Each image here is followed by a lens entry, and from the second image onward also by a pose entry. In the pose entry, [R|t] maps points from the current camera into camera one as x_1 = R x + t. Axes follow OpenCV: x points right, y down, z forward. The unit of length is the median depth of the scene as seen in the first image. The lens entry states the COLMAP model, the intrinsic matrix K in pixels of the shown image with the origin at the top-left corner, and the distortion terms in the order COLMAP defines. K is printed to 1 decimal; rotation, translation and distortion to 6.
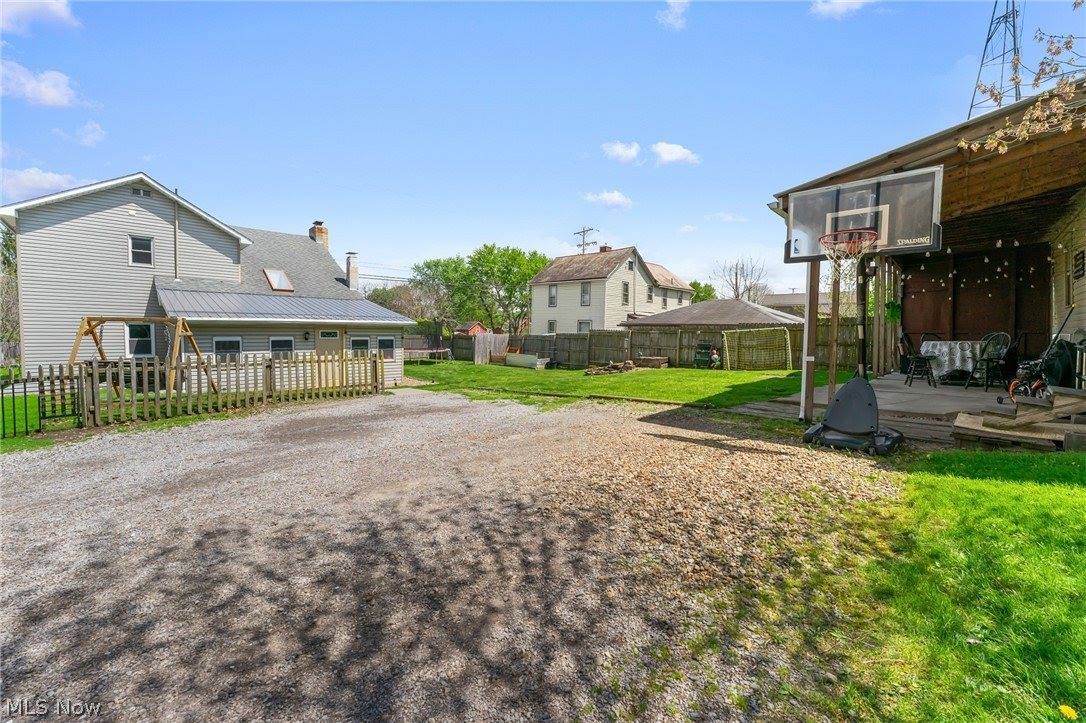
lens RADIAL K [[441.2, 0, 547.1], [0, 441.2, 340.0], [0, 0, 1]] dist [0.000583, 0.000136]
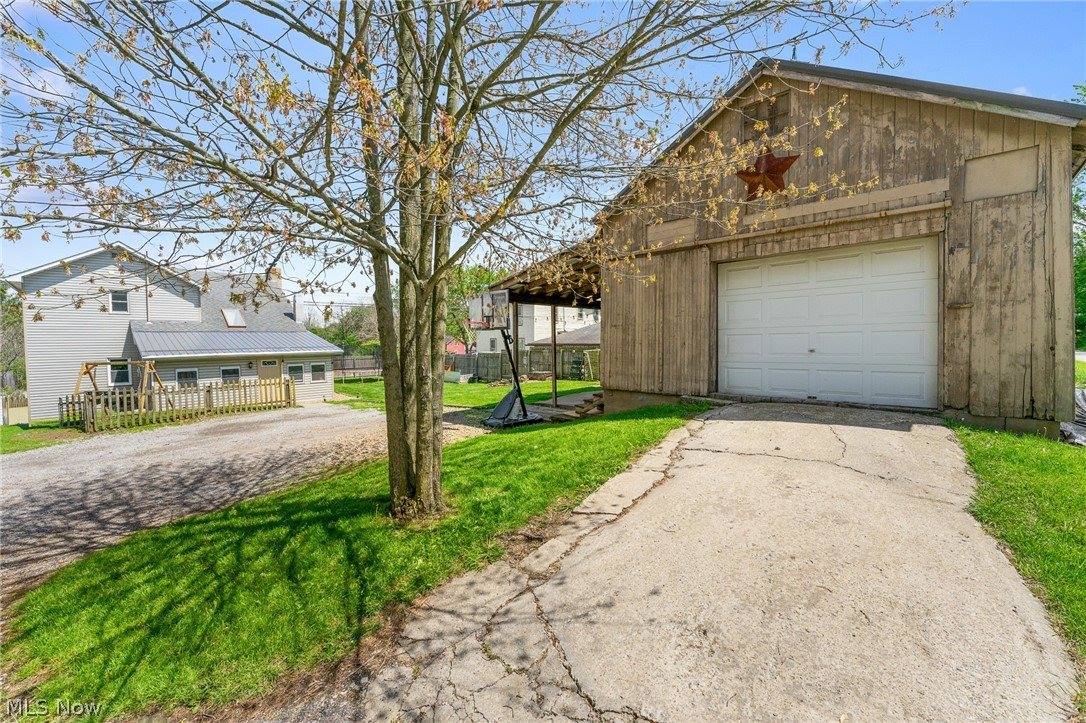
lens RADIAL K [[449.3, 0, 553.1], [0, 449.3, 344.1], [0, 0, 1]] dist [0.000000, -0.000173]
pose [[0.999239, -0.028503, 0.026611, 0.274264], [0.028822, 0.999516, -0.011681, -0.026009], [-0.026265, 0.012439, 0.999578, -0.305537]]
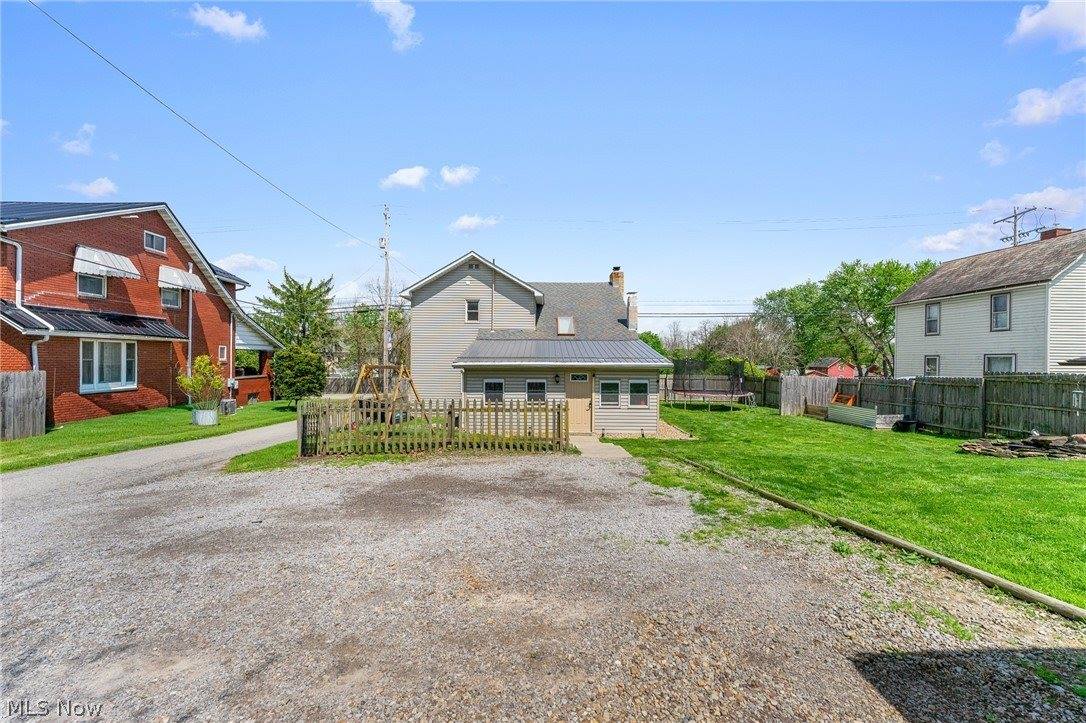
lens RADIAL K [[428.5, 0, 543.0], [0, 428.5, 361.5], [0, 0, 1]] dist [0.000944, 0.000117]
pose [[0.706436, -0.011956, -0.707676, 0.113672], [-0.013201, 0.999461, -0.030063, -0.016318], [0.707653, 0.030580, 0.705898, 0.243256]]
